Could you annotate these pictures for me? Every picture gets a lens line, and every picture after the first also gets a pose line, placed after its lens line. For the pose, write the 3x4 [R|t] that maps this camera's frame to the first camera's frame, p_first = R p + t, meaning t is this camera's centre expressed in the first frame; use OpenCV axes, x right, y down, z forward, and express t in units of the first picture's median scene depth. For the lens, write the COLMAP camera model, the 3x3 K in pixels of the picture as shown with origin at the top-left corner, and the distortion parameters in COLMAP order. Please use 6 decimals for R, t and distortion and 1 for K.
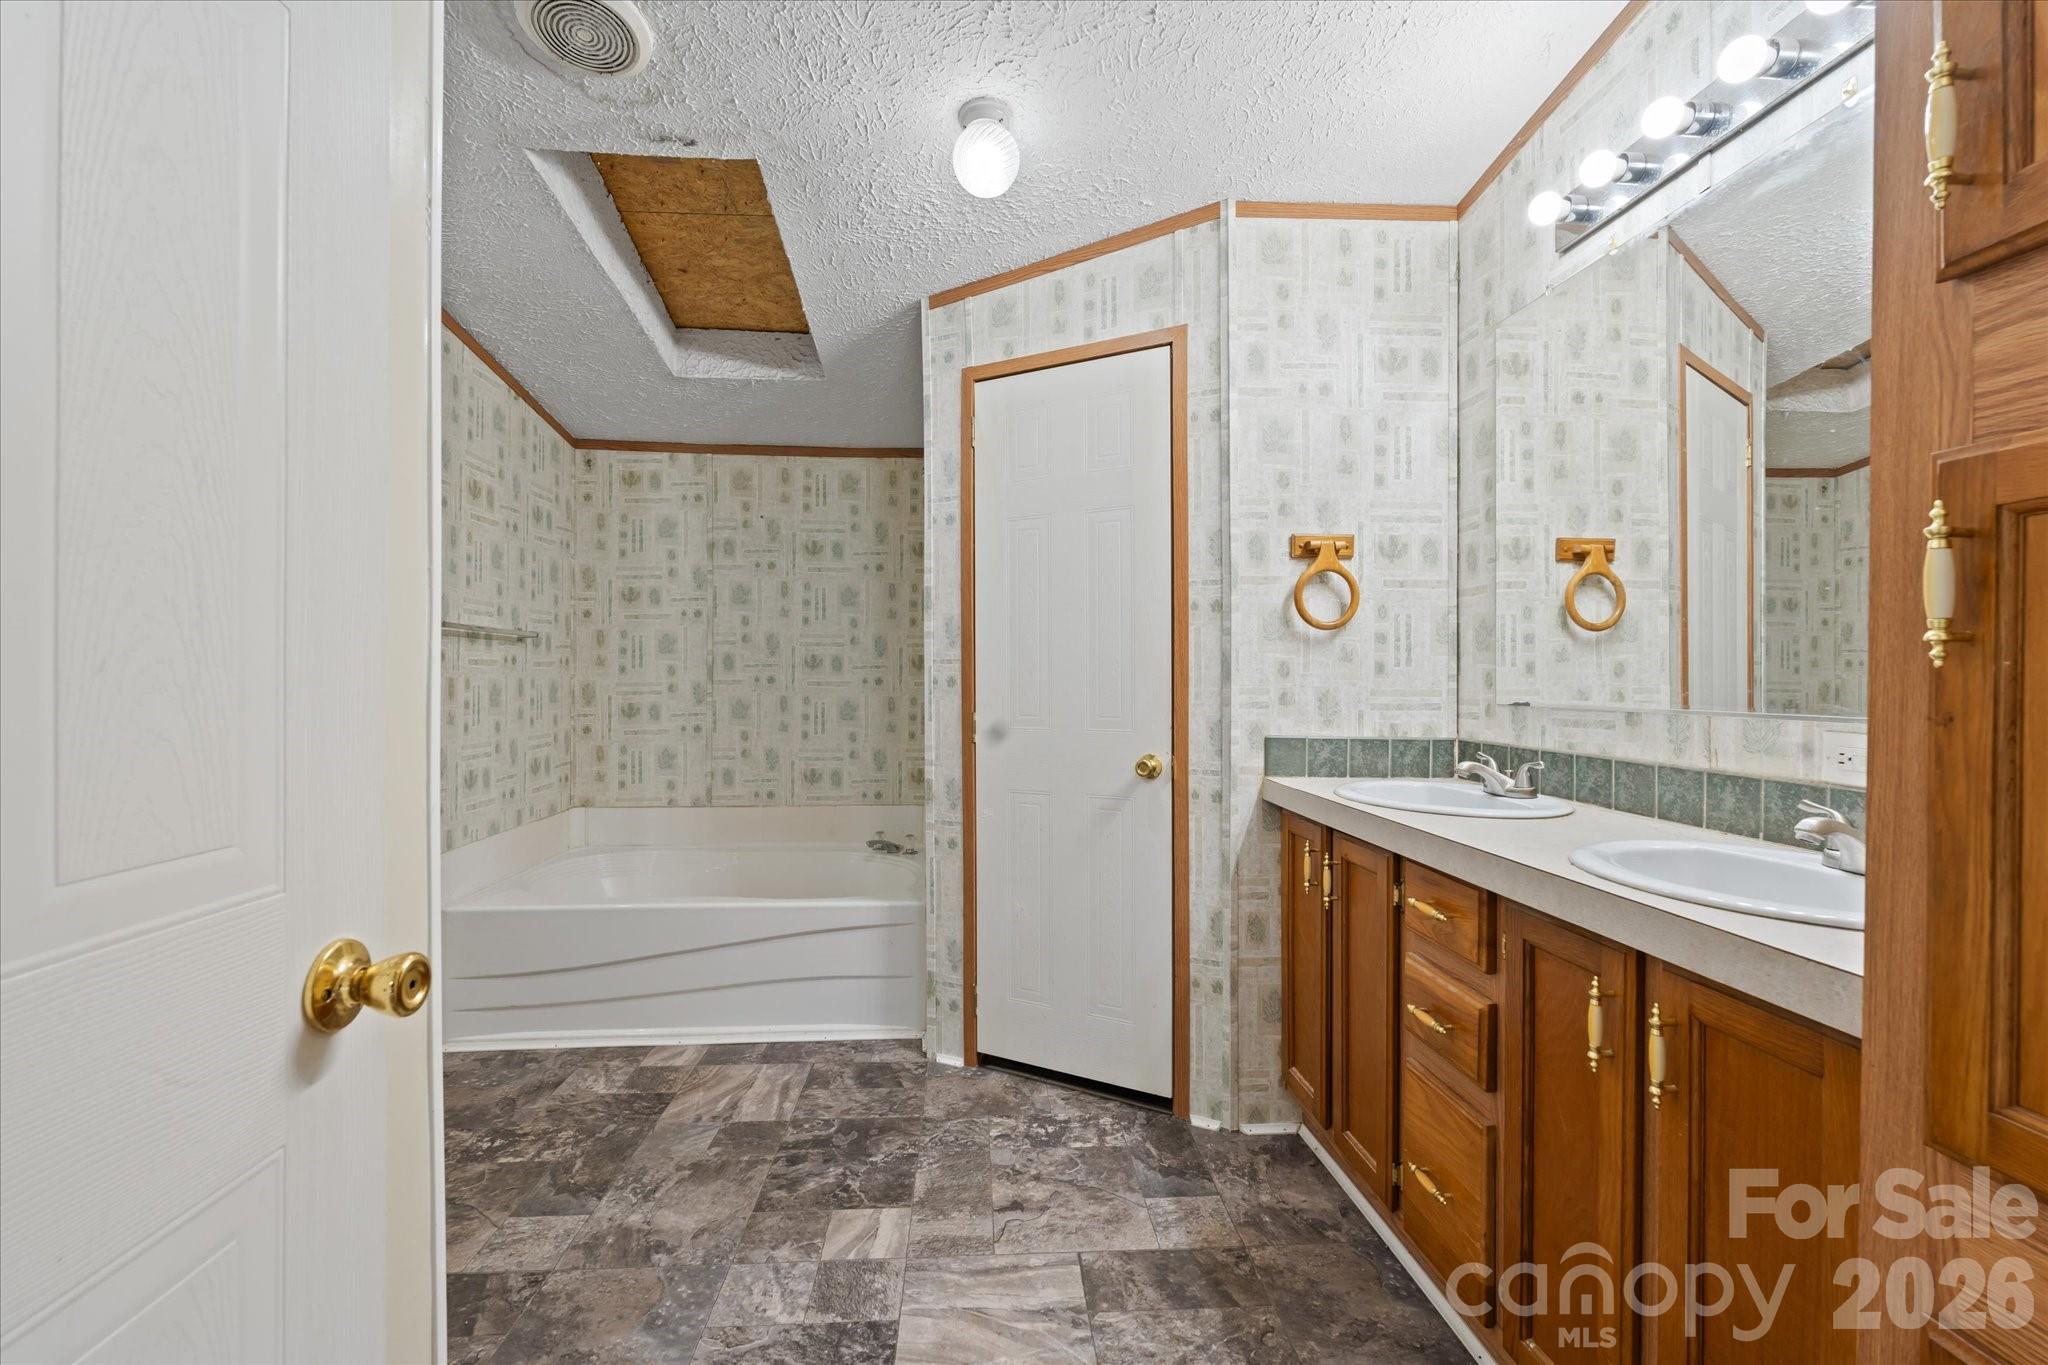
lens RADIAL K [[895.0, 0, 1022.9], [0, 895.0, 684.1], [0, 0, 1]] dist [-0.001913, -0.000128]
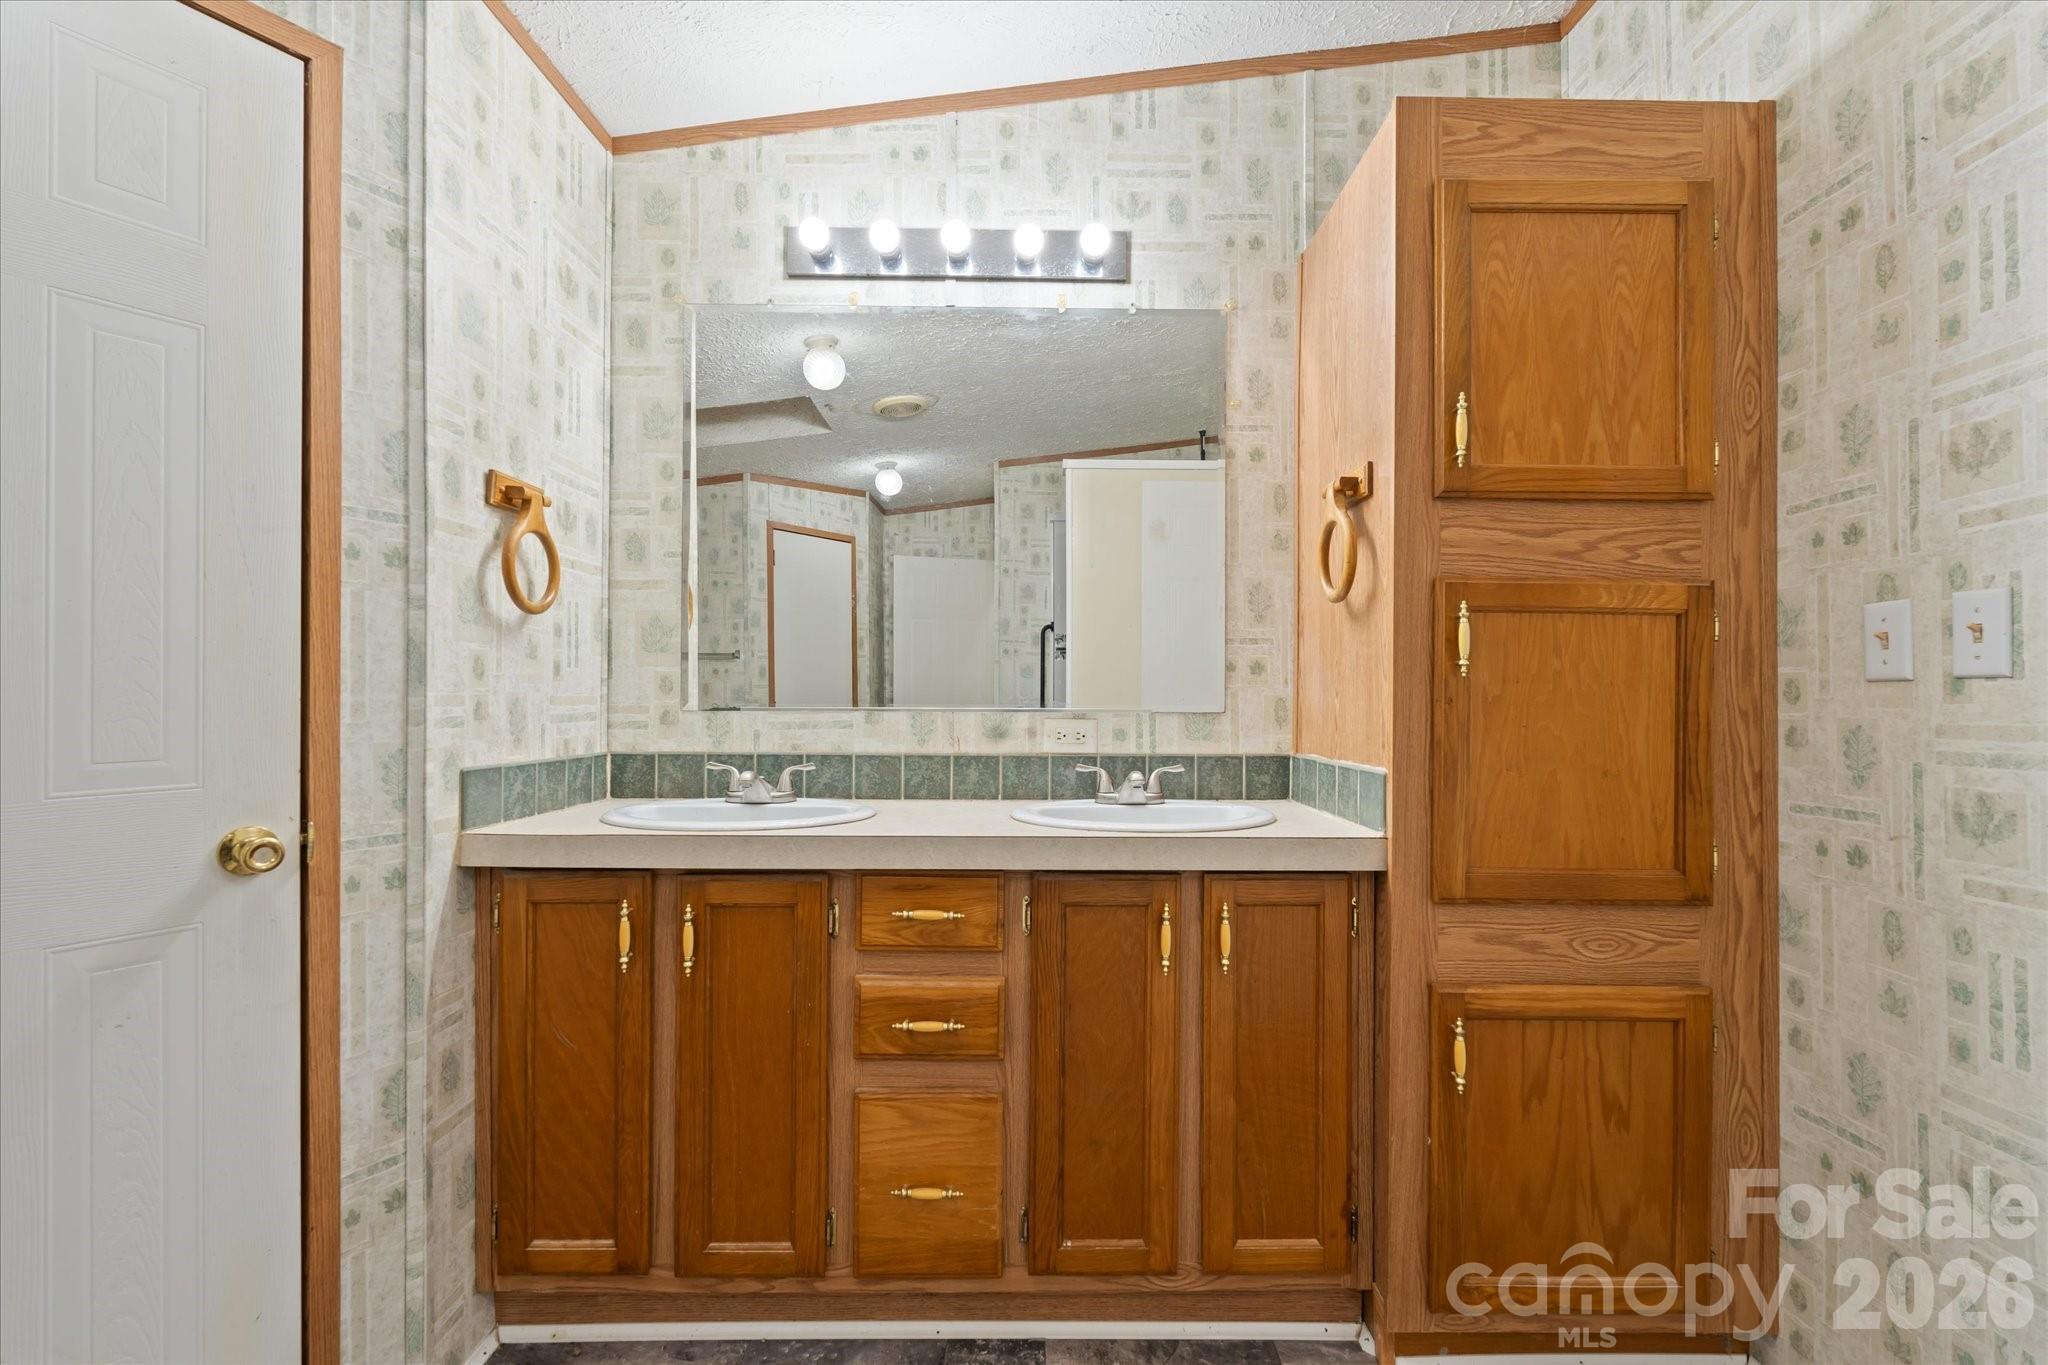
lens RADIAL K [[895.0, 0, 1022.9], [0, 895.0, 684.1], [0, 0, 1]] dist [-0.001913, -0.000128]
pose [[0.070261, 0.004950, 0.997516, -0.349567], [0.003869, 0.999979, -0.005235, 0.001316], [-0.997521, 0.004227, 0.070240, 0.546690]]
